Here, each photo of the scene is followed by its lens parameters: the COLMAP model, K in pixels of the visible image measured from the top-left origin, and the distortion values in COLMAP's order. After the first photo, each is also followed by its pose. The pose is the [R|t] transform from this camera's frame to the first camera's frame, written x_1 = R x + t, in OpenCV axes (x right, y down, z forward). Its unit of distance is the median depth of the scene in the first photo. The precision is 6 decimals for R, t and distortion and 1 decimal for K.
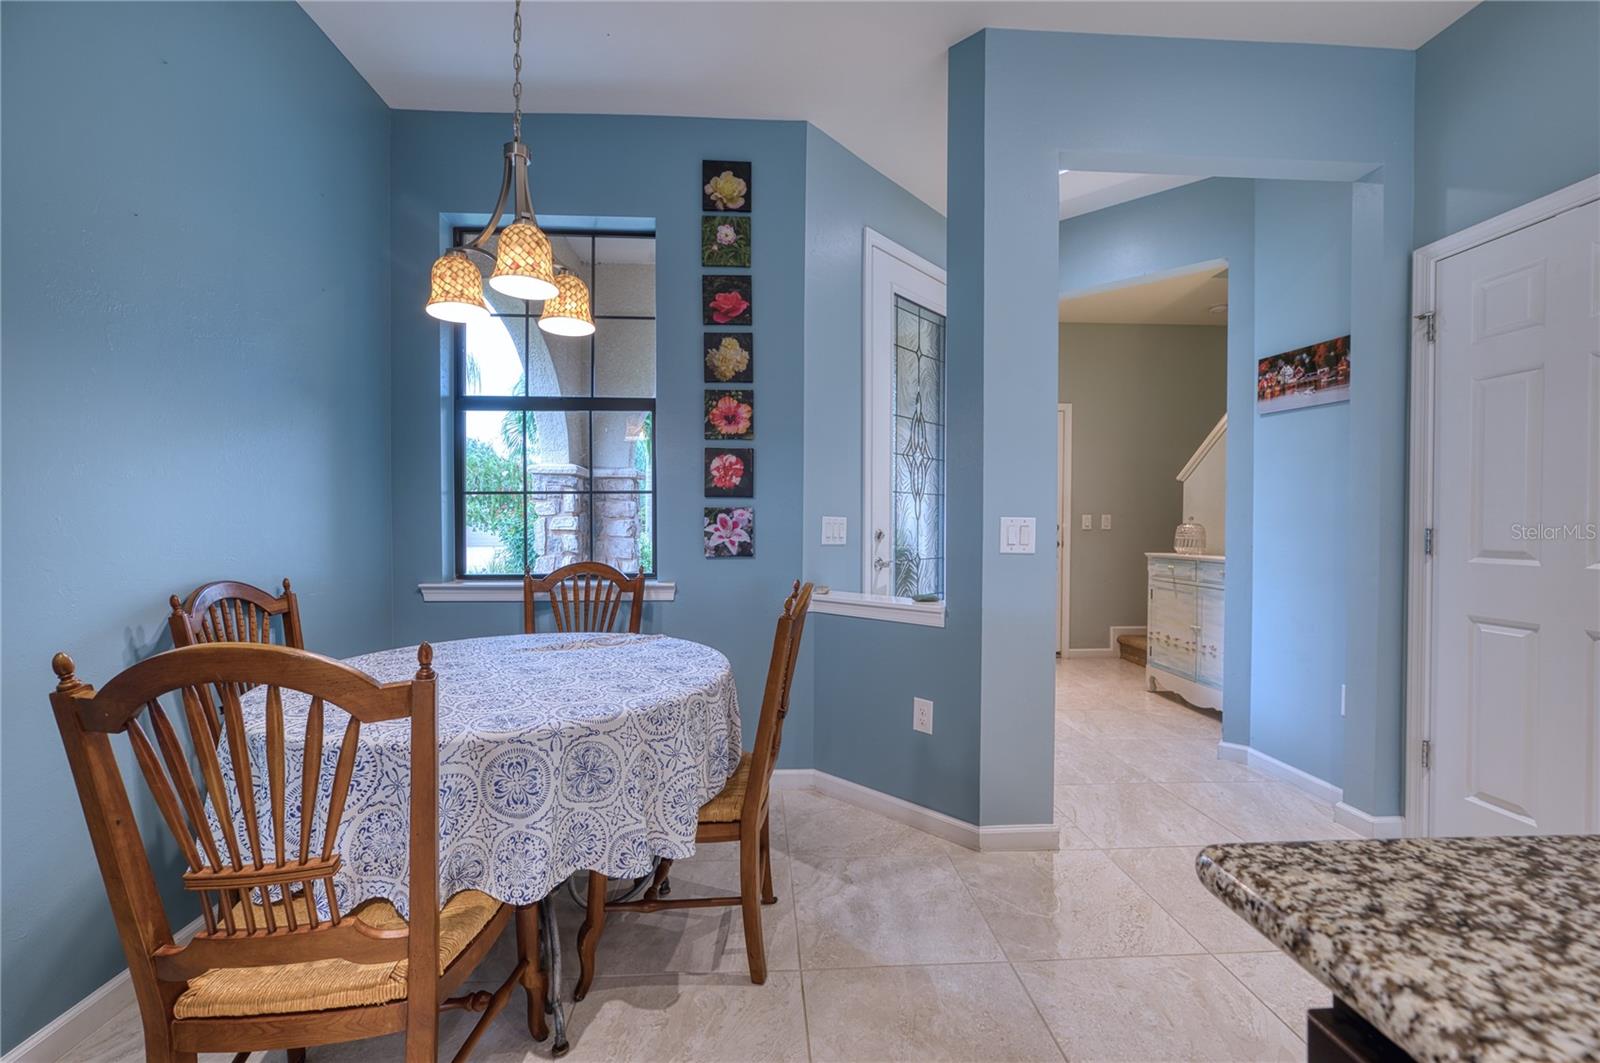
lens RADIAL K [[630.7, 0, 796.1], [0, 630.7, 530.9], [0, 0, 1]] dist [-0.000705, 0.000469]
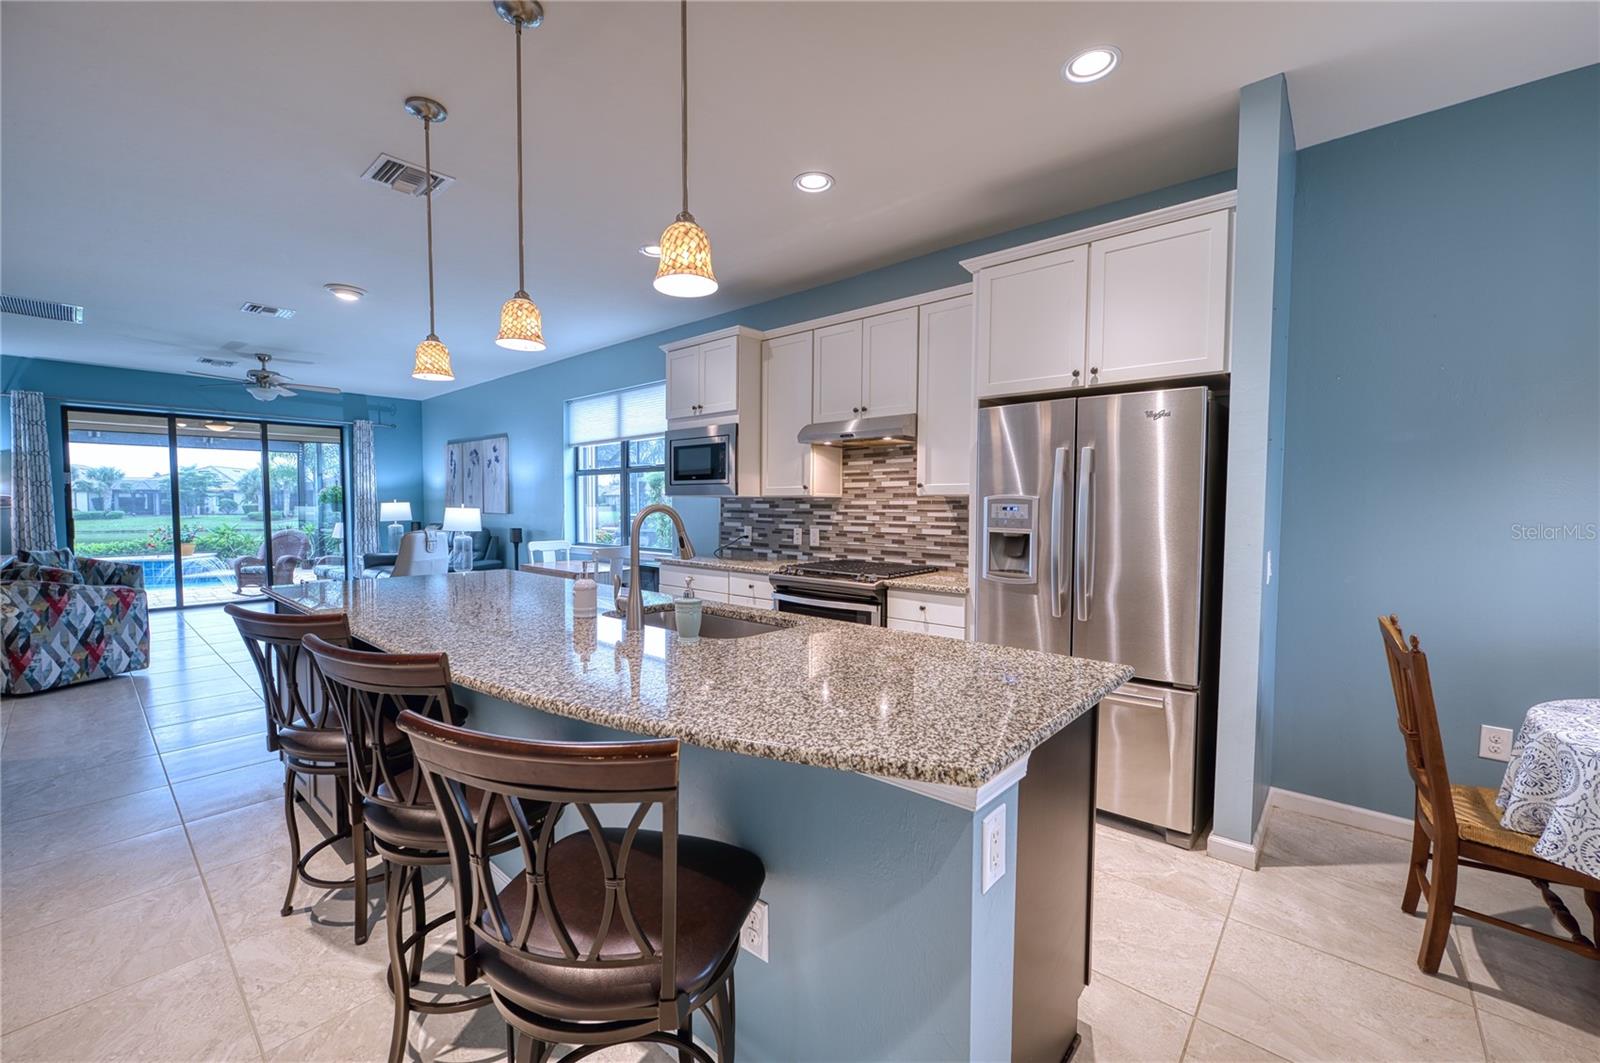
lens RADIAL K [[641.0, 0, 782.8], [0, 641.0, 532.6], [0, 0, 1]] dist [-0.000208, 0.000444]
pose [[-0.692709, 0.033393, -0.720444, 0.698224], [-0.011368, 0.998298, 0.057203, -0.073361], [0.721128, 0.047815, -0.691150, 0.300696]]
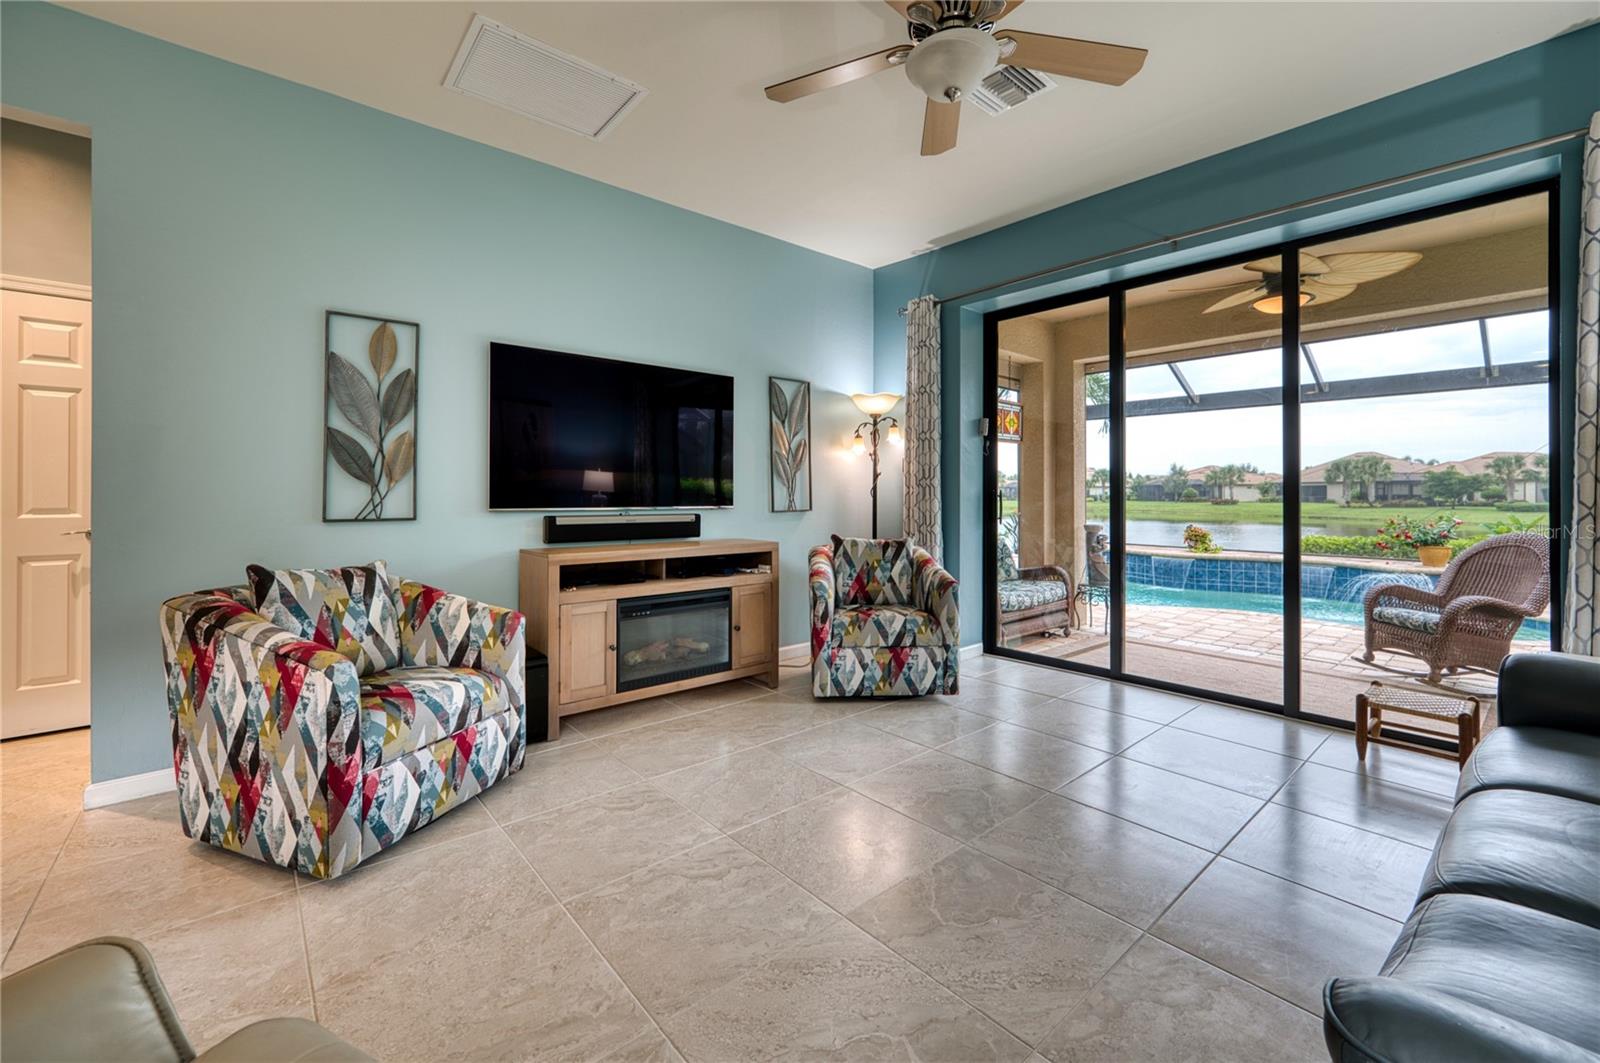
lens RADIAL K [[653.0, 0, 798.6], [0, 653.0, 493.6], [0, 0, 1]] dist [-0.009343, 0.005834]
pose [[-0.629350, -0.001846, 0.777120, -0.151961], [0.009623, 0.999902, 0.010168, 0.033440], [-0.777063, 0.013877, -0.629270, -2.131871]]
